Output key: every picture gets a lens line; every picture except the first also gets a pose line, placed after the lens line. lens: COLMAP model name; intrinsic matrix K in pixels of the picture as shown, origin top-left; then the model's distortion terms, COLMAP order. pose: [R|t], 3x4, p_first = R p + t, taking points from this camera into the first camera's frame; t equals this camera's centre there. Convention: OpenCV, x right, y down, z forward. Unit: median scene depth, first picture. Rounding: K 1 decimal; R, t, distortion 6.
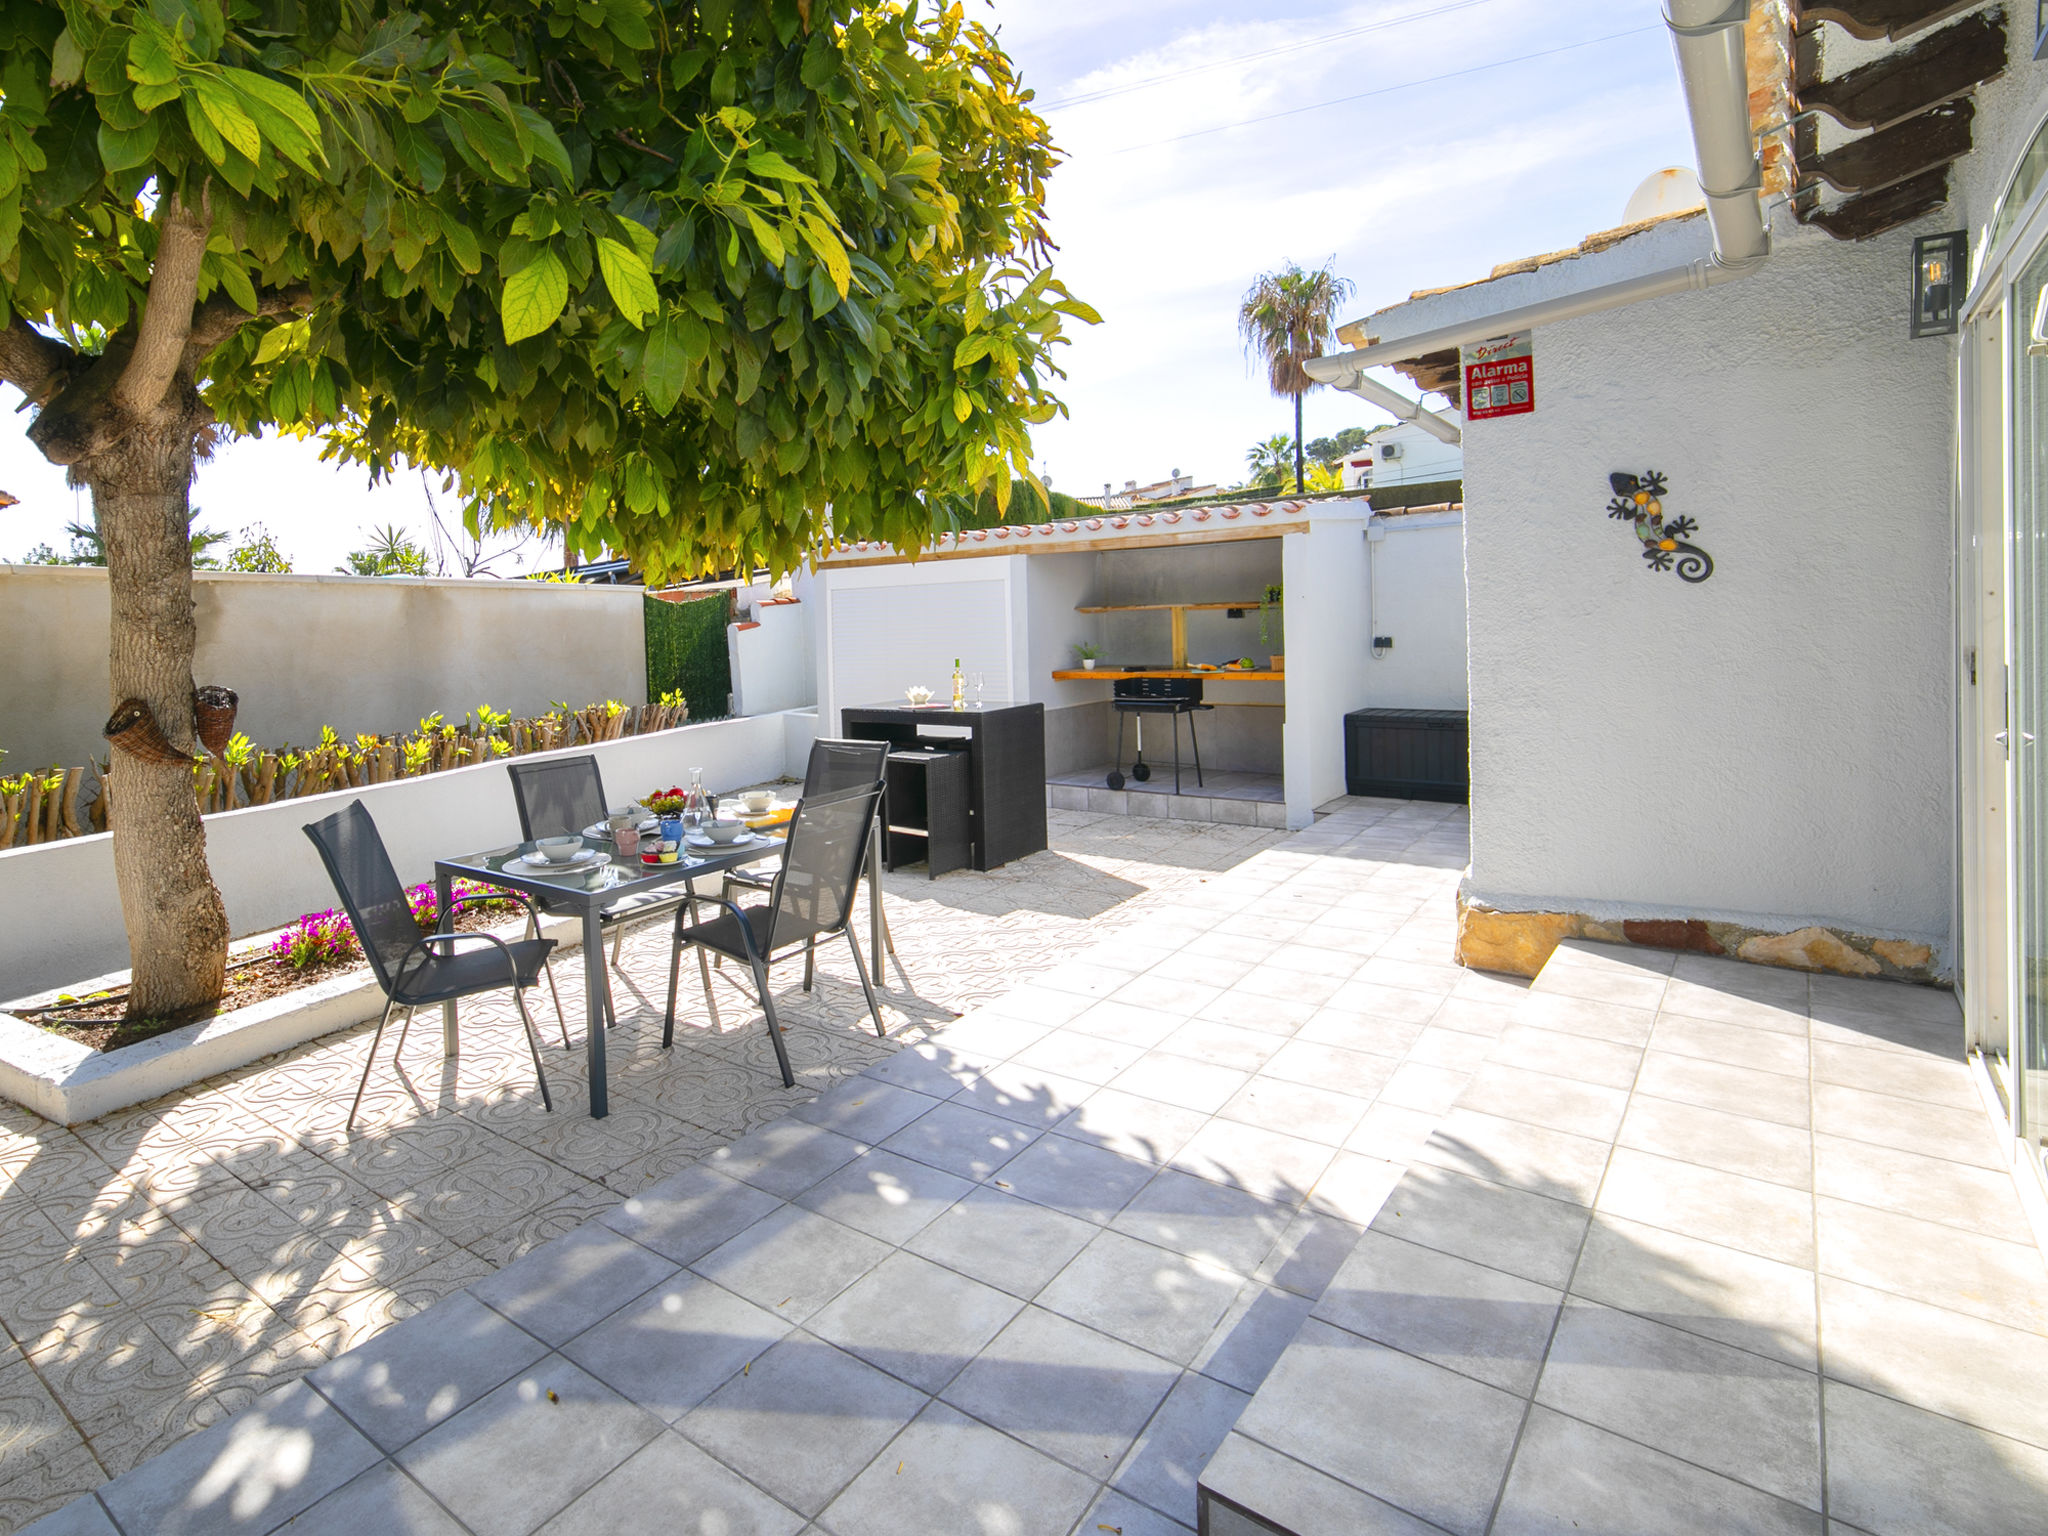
lens RADIAL K [[1087.9, 0, 912.6], [0, 1087.9, 706.6], [0, 0, 1]] dist [-0.000320, 0.001424]
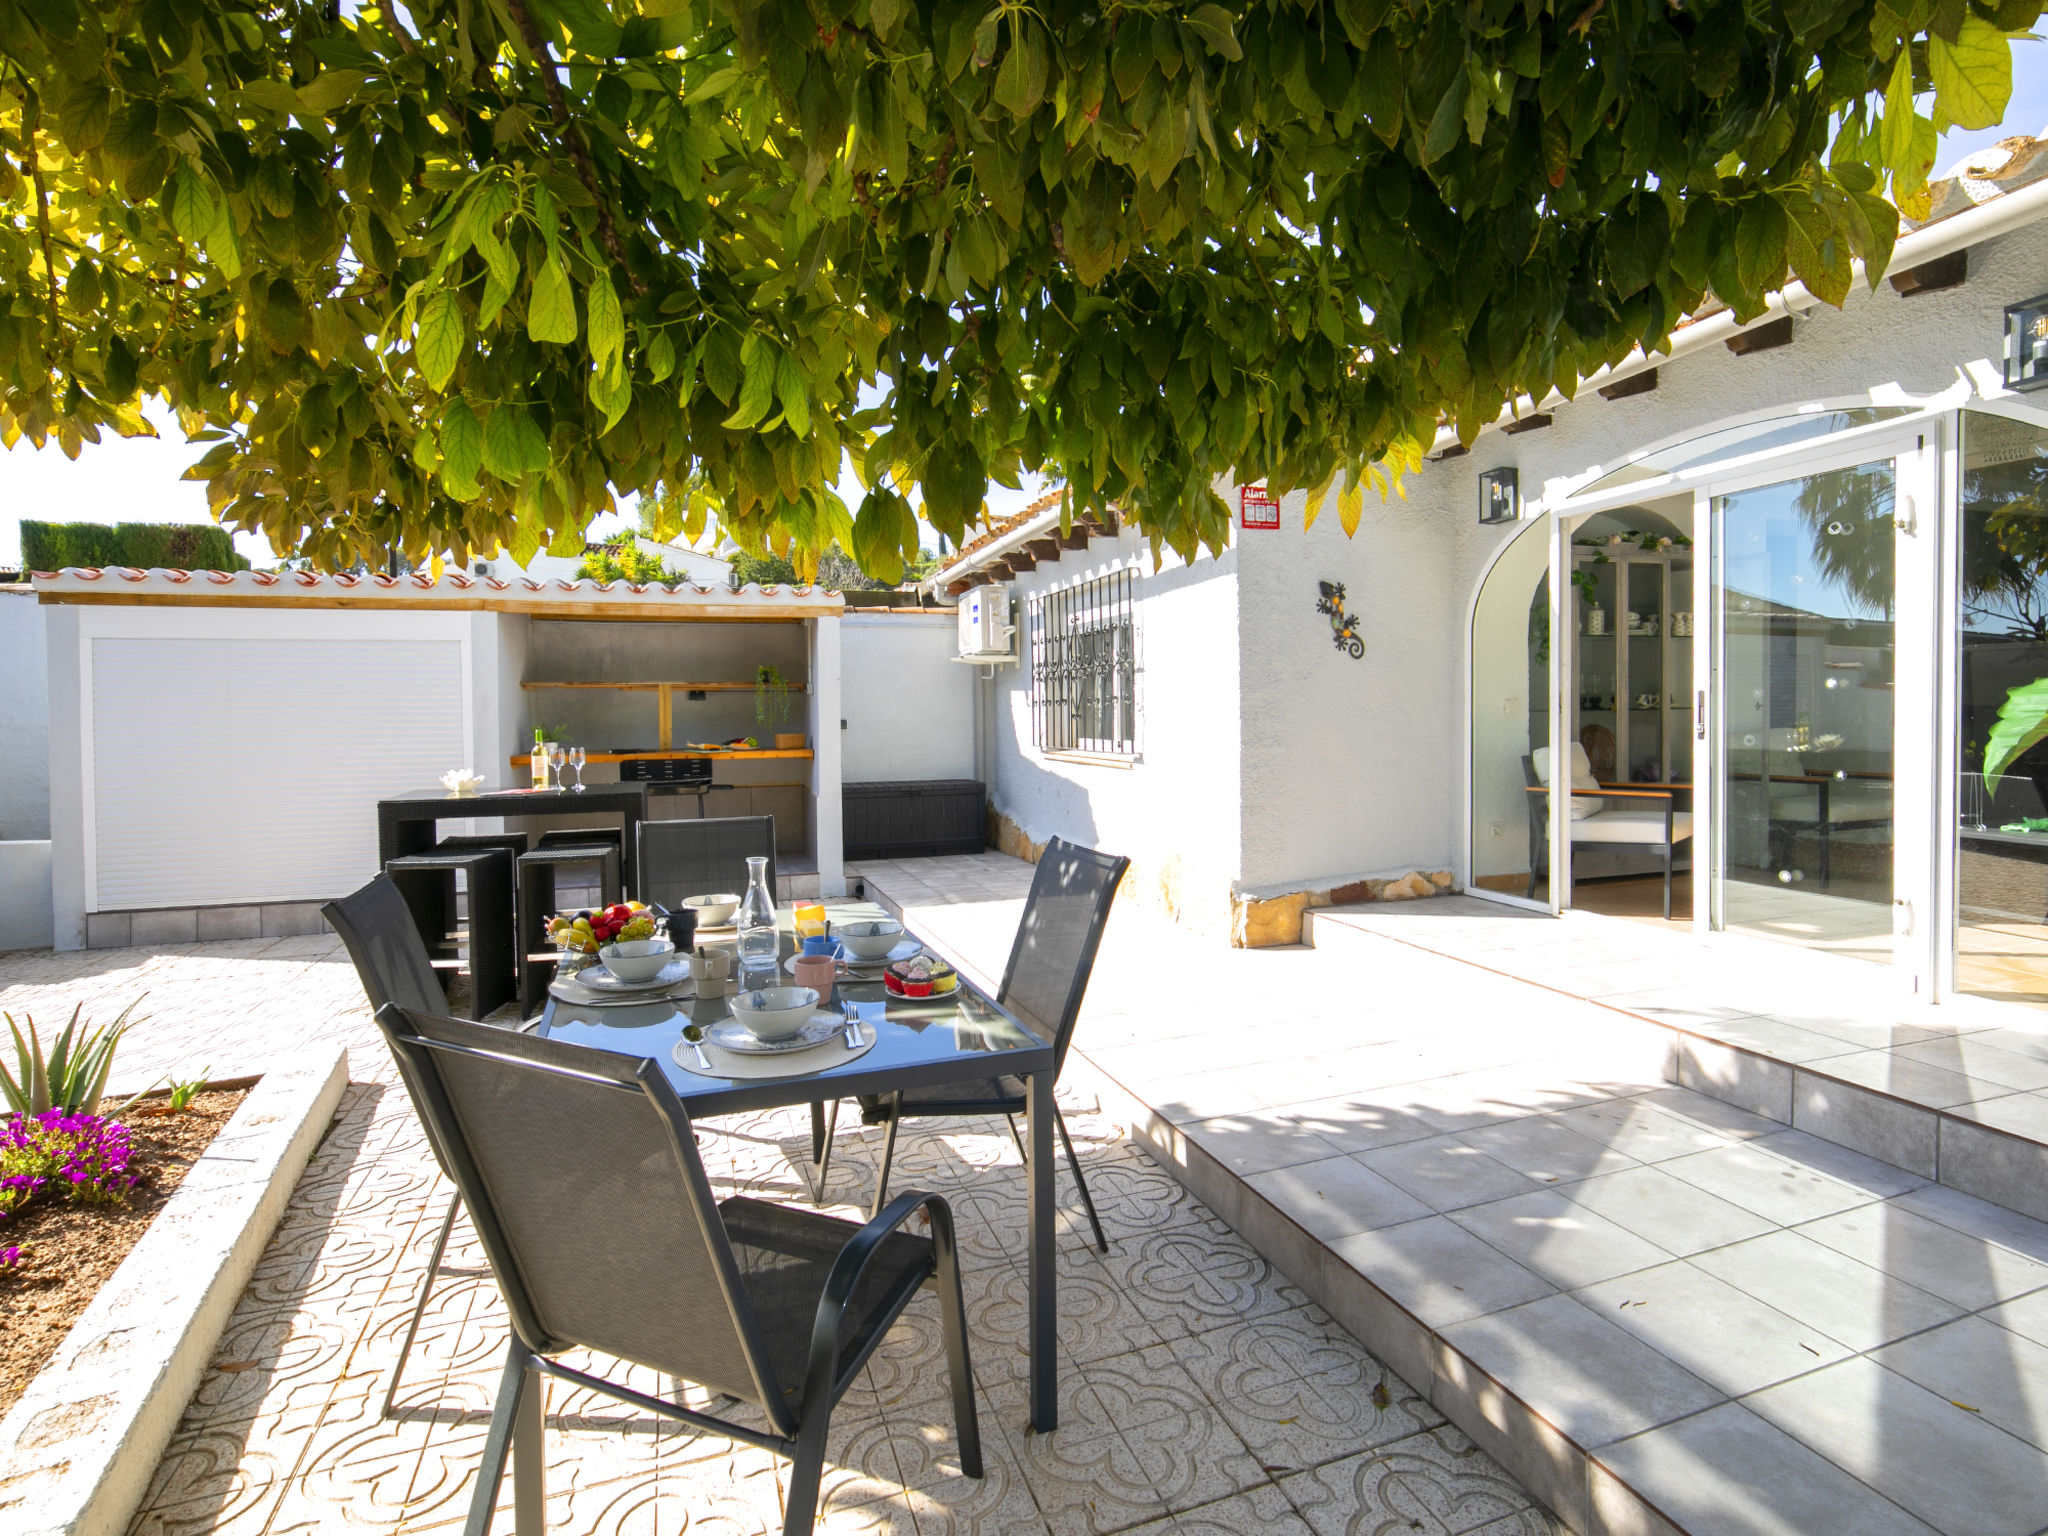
lens RADIAL K [[977.7, 0, 1024.0], [0, 977.7, 768.0], [0, 0, 1]] dist [0.000438, 0.000532]
pose [[0.514585, -0.012003, 0.857355, -0.705753], [0.062138, 0.997795, -0.023326, 0.042106], [-0.855185, 0.065278, 0.514197, 0.700940]]
